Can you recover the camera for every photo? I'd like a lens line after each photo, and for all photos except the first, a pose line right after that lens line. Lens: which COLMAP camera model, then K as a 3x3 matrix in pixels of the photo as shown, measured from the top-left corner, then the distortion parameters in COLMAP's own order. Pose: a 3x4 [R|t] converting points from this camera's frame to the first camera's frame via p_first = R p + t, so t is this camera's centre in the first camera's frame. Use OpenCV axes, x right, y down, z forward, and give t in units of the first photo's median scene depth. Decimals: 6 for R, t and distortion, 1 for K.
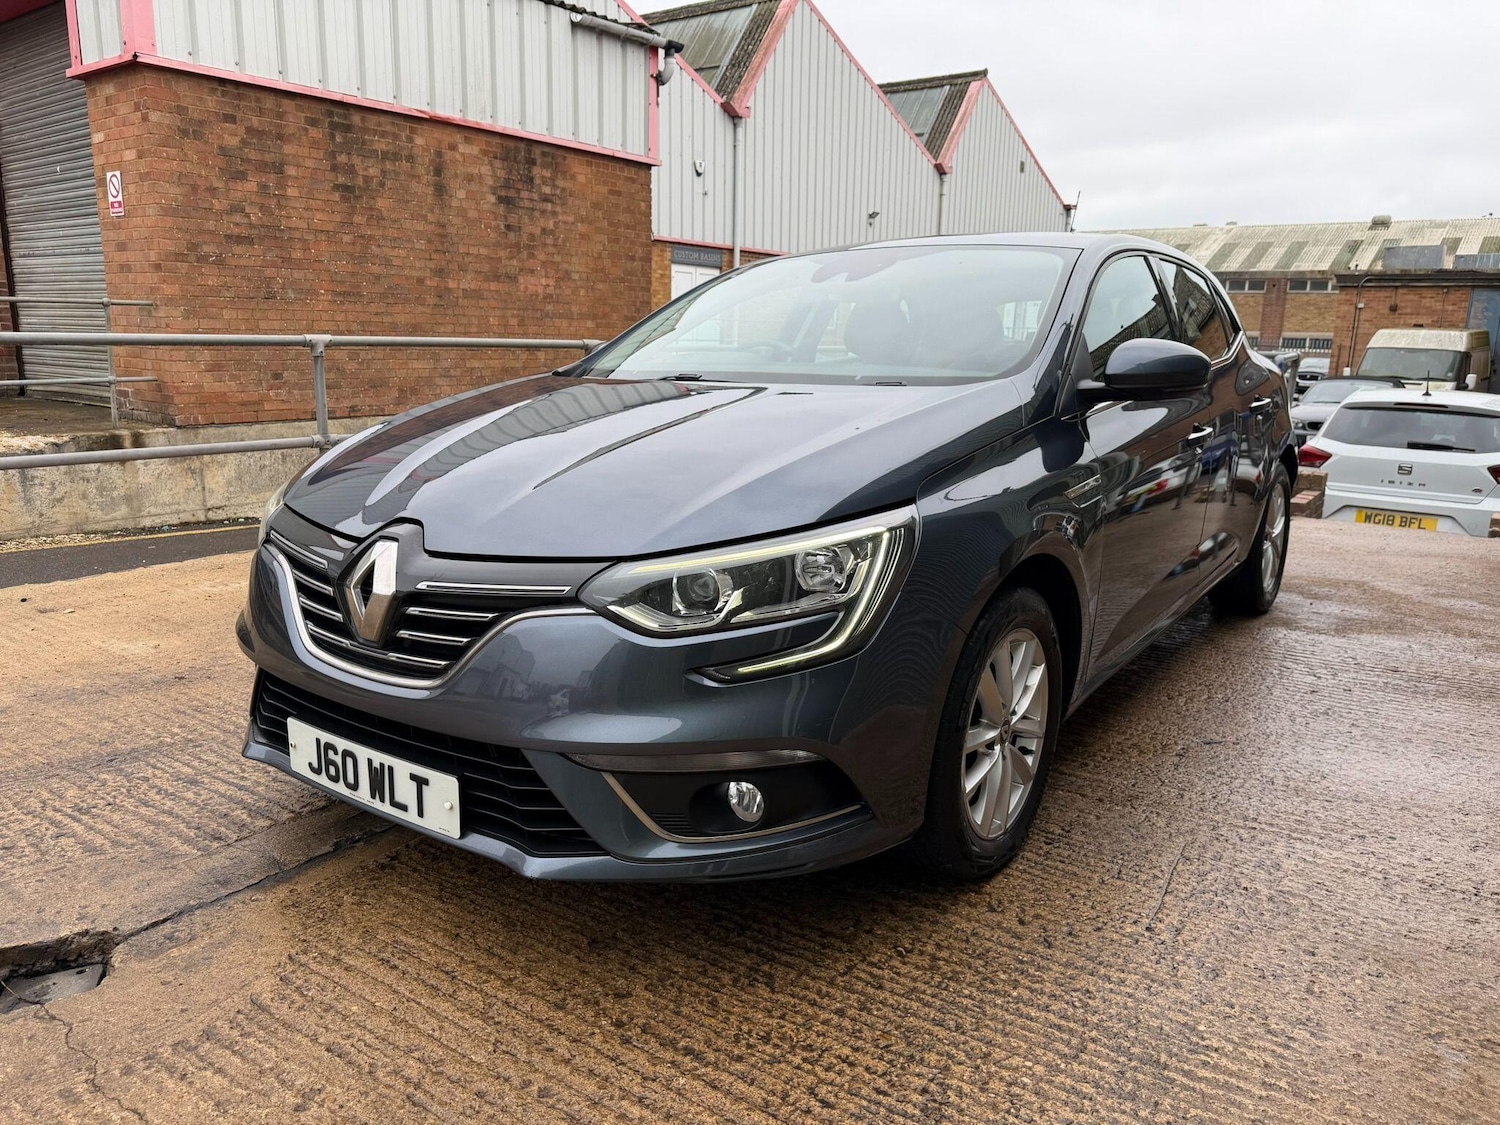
lens RADIAL K [[1061.3, 0, 747.6], [0, 1061.3, 558.9], [0, 0, 1]] dist [0.028799, -0.039574]
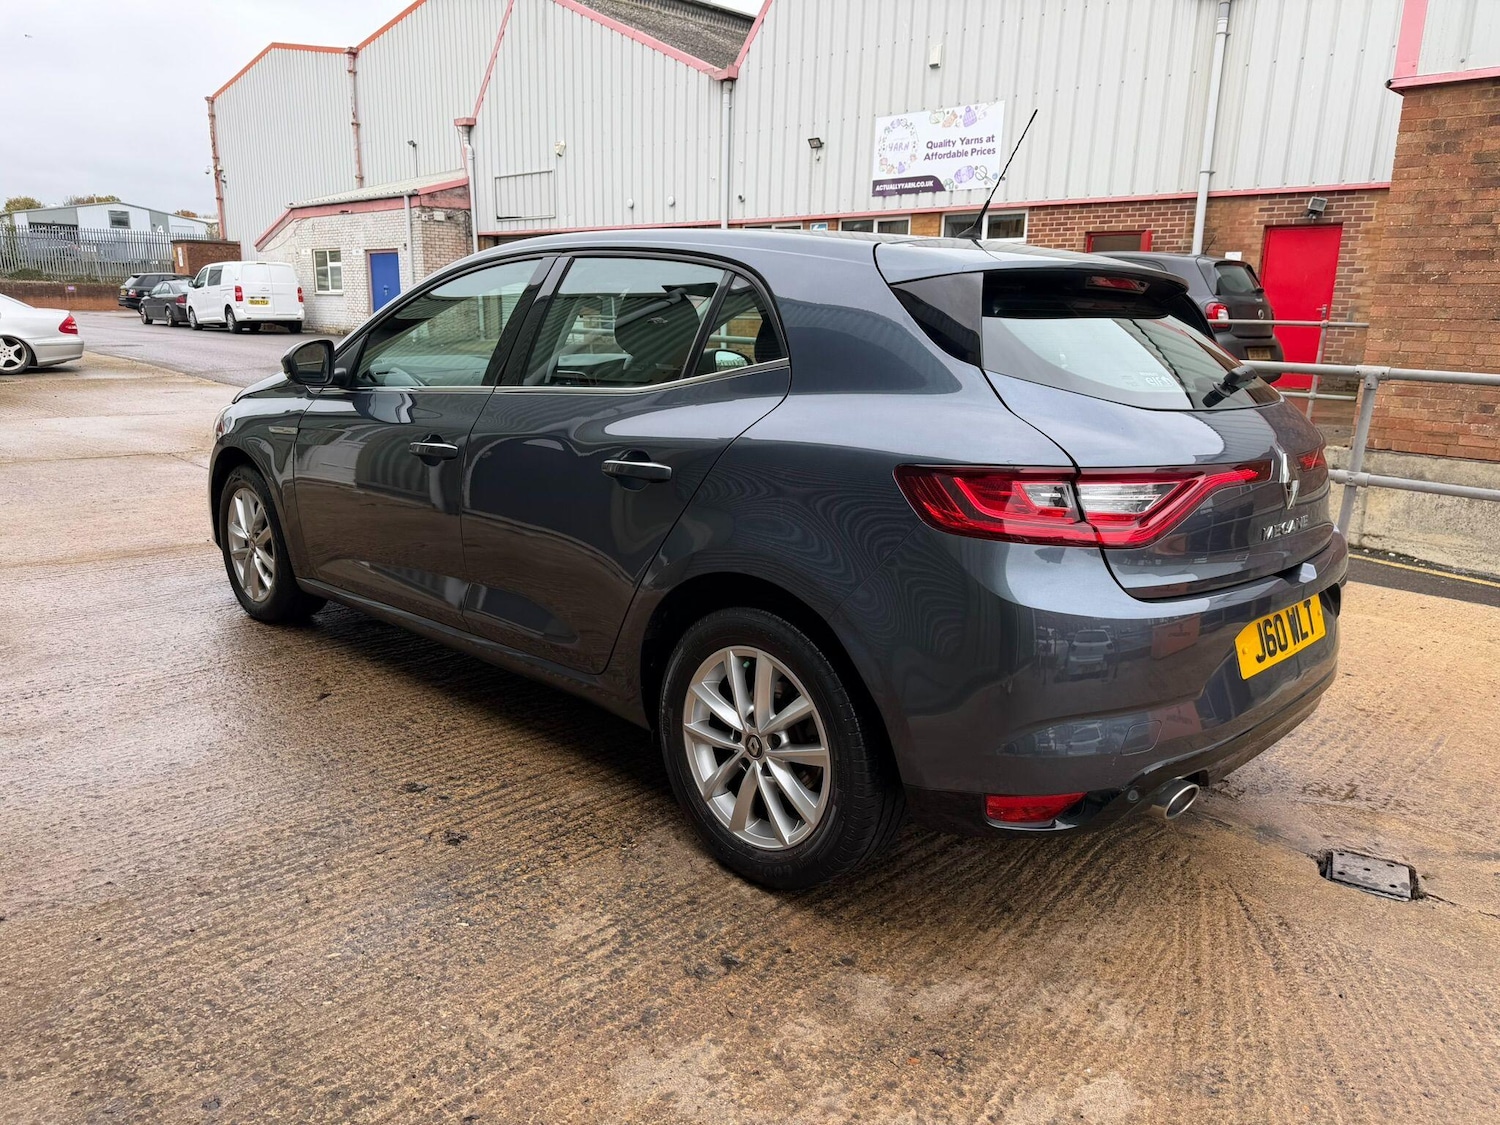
lens RADIAL K [[1063.0, 0, 750.0], [0, 1063.0, 562.5], [0, 0, 1]] dist [0.020477, -0.026968]
pose [[-0.139905, 0.209502, -0.967748, 0.515499], [-0.233561, 0.942799, 0.237866, -0.121394], [0.962224, 0.259307, -0.082971, 0.534873]]
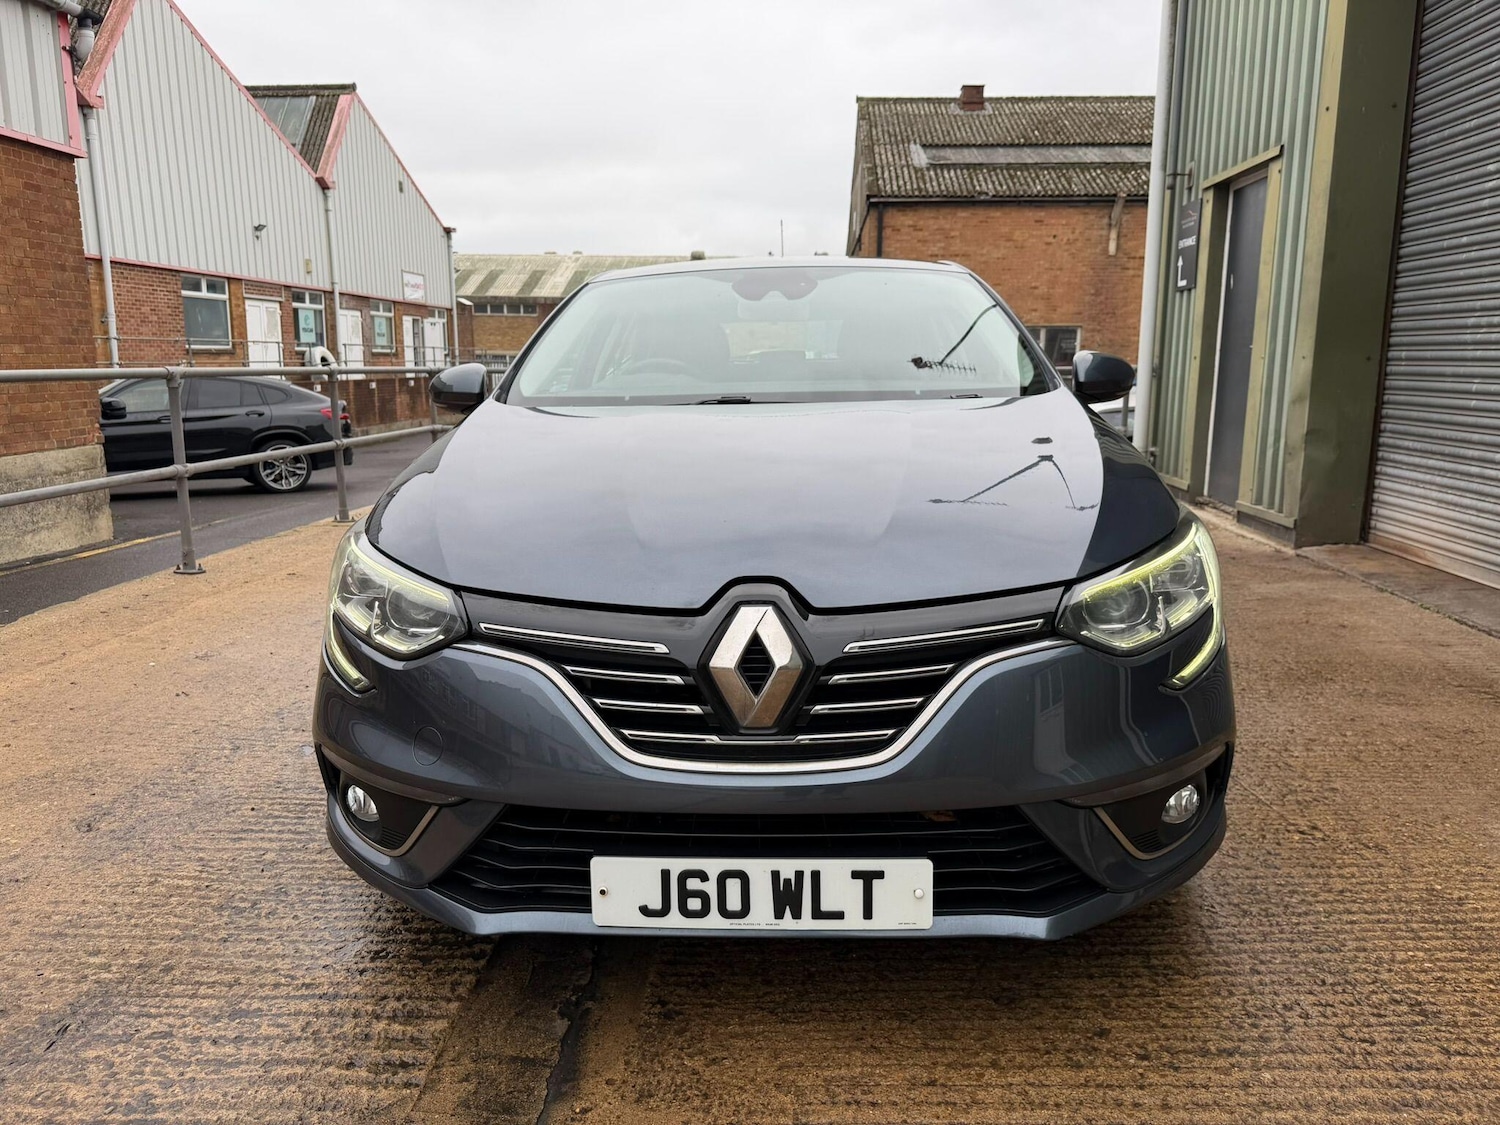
lens RADIAL K [[1061.3, 0, 747.6], [0, 1061.3, 558.9], [0, 0, 1]] dist [0.028799, -0.039574]
pose [[0.834186, -0.121786, 0.537868, -0.186916], [0.132320, 0.991022, 0.019174, -0.016446], [-0.535374, 0.055176, 0.842811, 0.073709]]
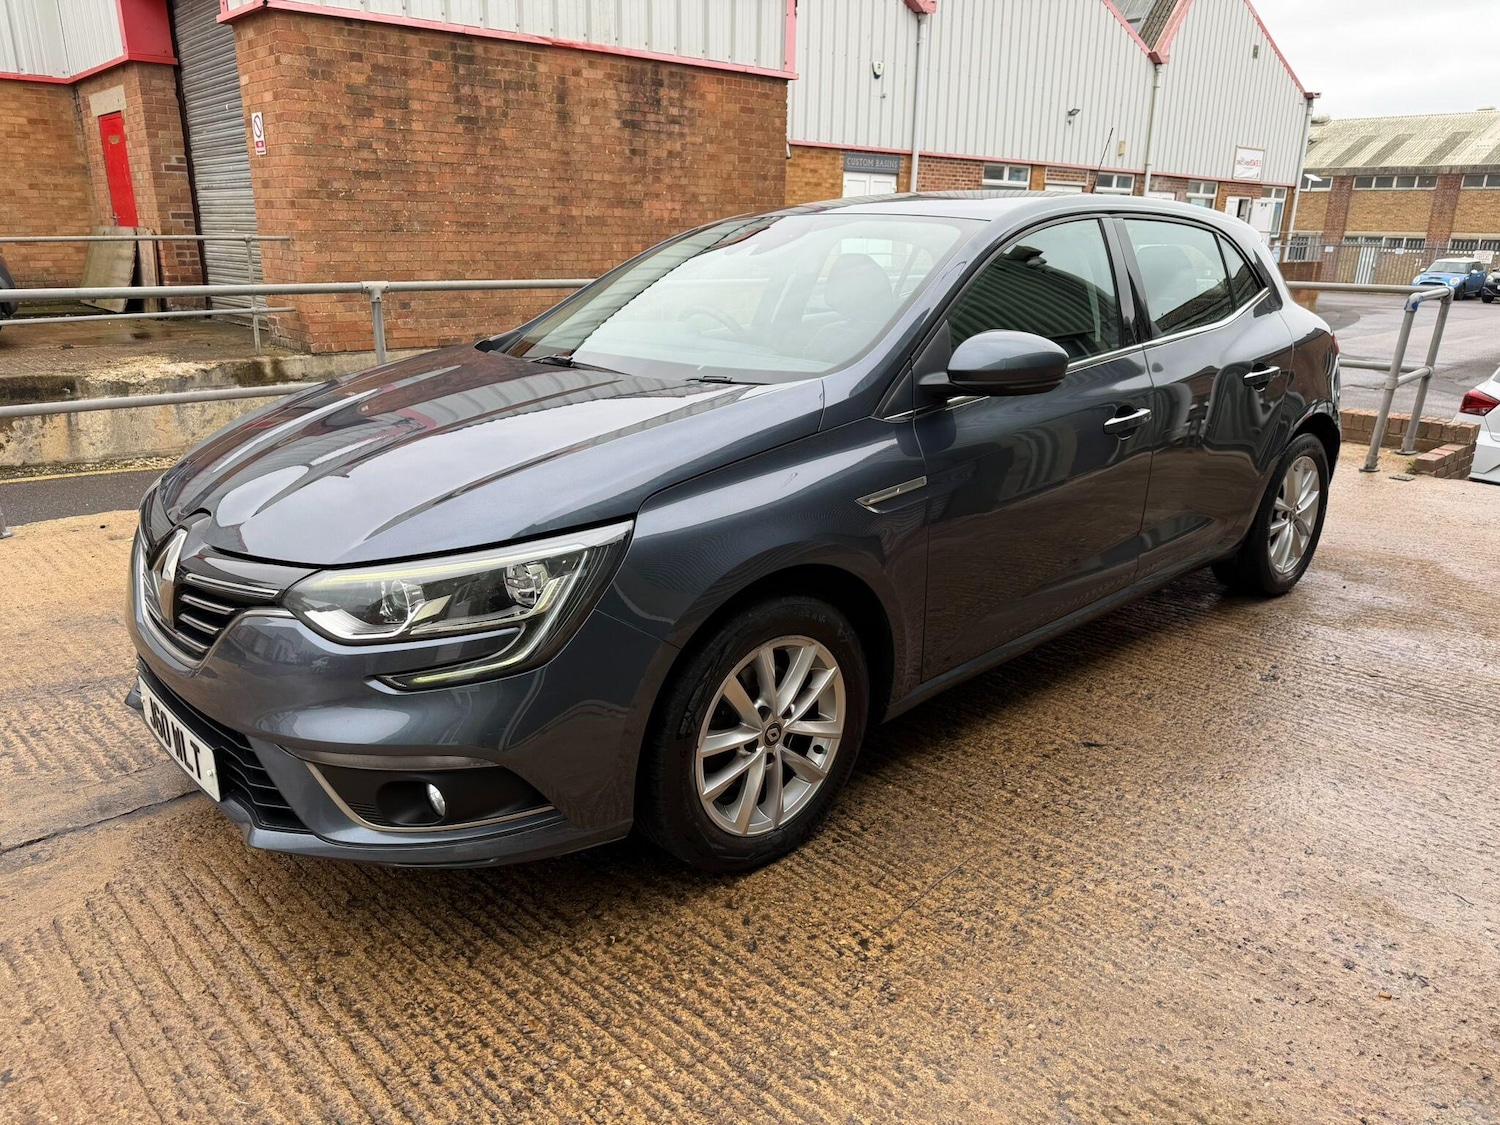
lens RADIAL K [[1063.0, 0, 750.0], [0, 1063.0, 562.5], [0, 0, 1]] dist [0.020477, -0.026968]
pose [[0.981387, 0.049440, -0.185570, 0.107517], [-0.032879, 0.995282, 0.091285, -0.025085], [0.189207, -0.083485, 0.978382, 0.004837]]
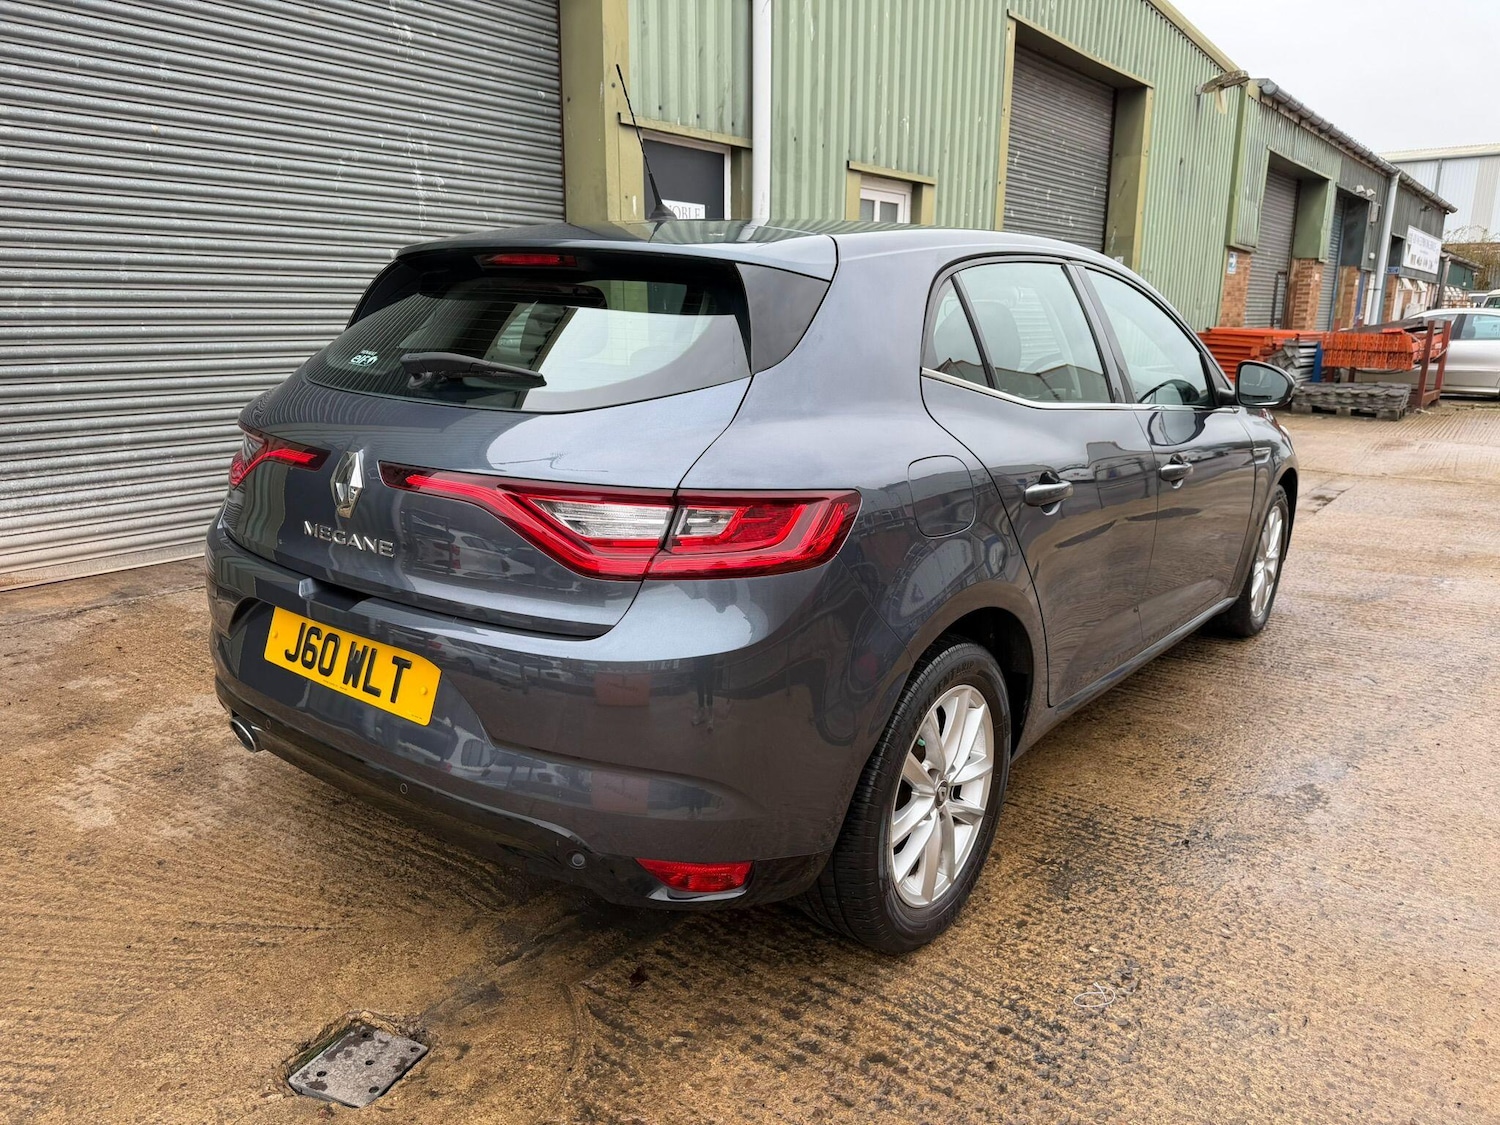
lens RADIAL K [[1063.0, 0, 750.0], [0, 1063.0, 562.5], [0, 0, 1]] dist [0.020477, -0.026968]
pose [[-0.999385, -0.033138, 0.011471, 0.131522], [-0.024968, 0.902111, 0.430780, -0.194259], [-0.024624, 0.430229, -0.902384, 0.855602]]
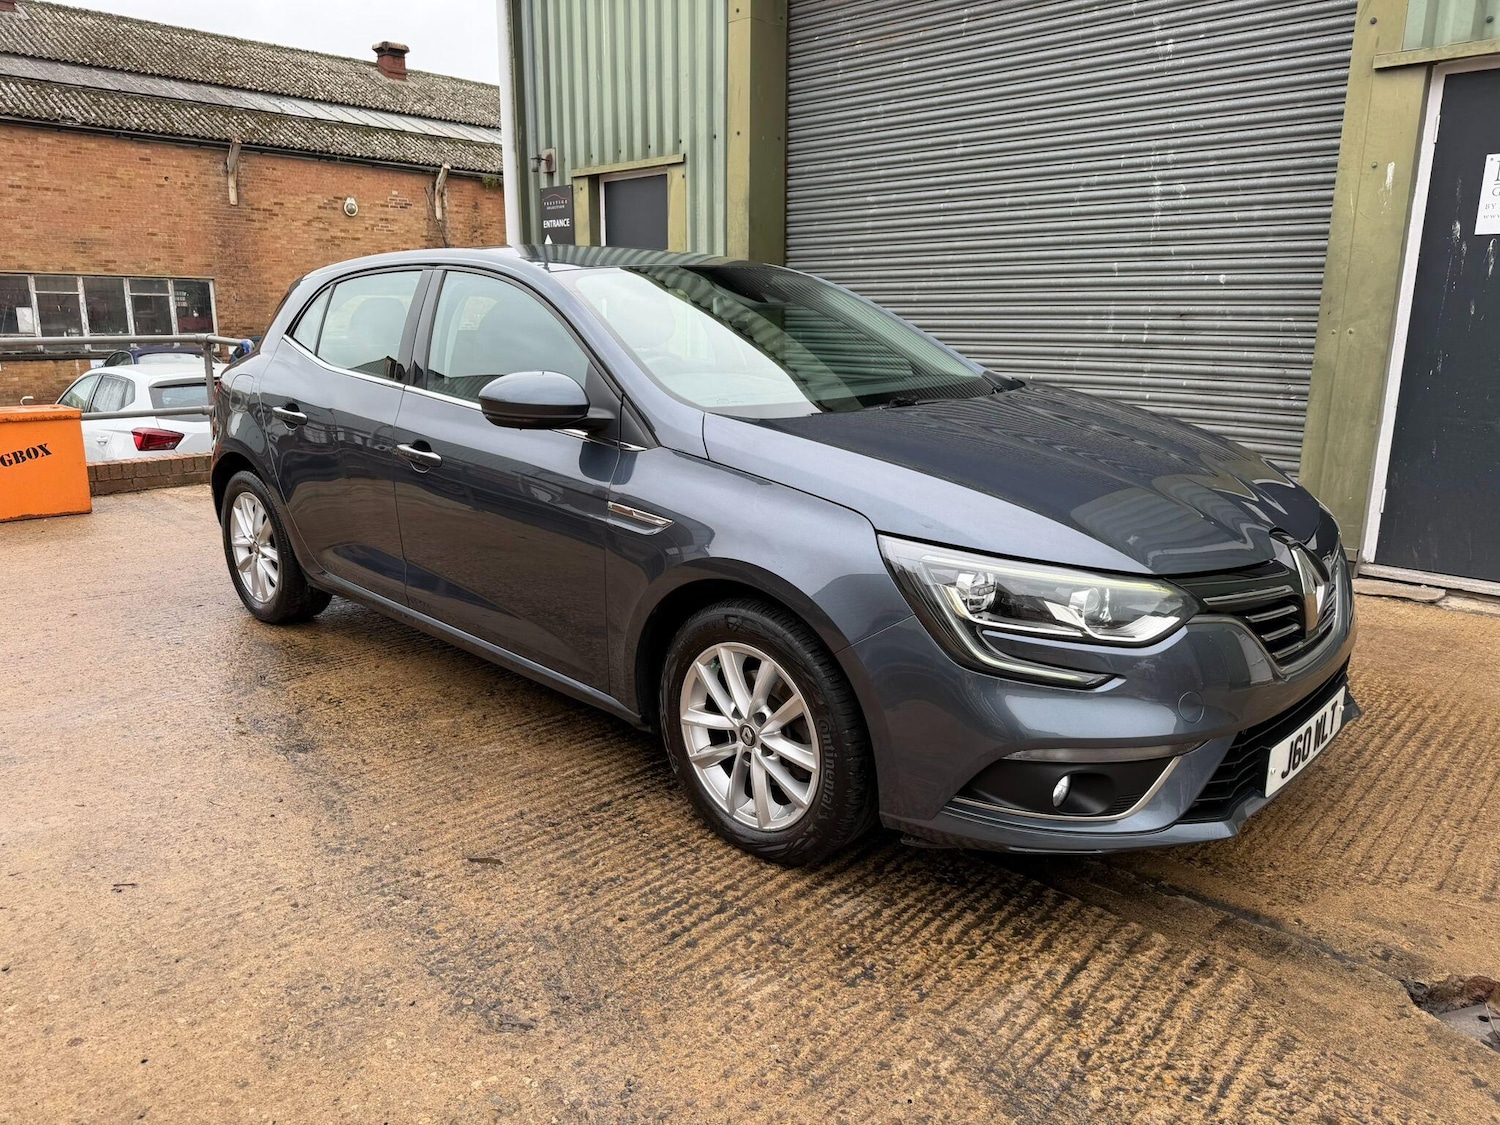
lens RADIAL K [[1061.3, 0, 747.6], [0, 1061.3, 558.9], [0, 0, 1]] dist [0.028799, -0.039574]
pose [[0.125106, -0.241112, 0.962400, -0.377453], [0.201910, 0.955909, 0.213239, -0.092092], [-0.971381, 0.167641, 0.168273, 0.335154]]
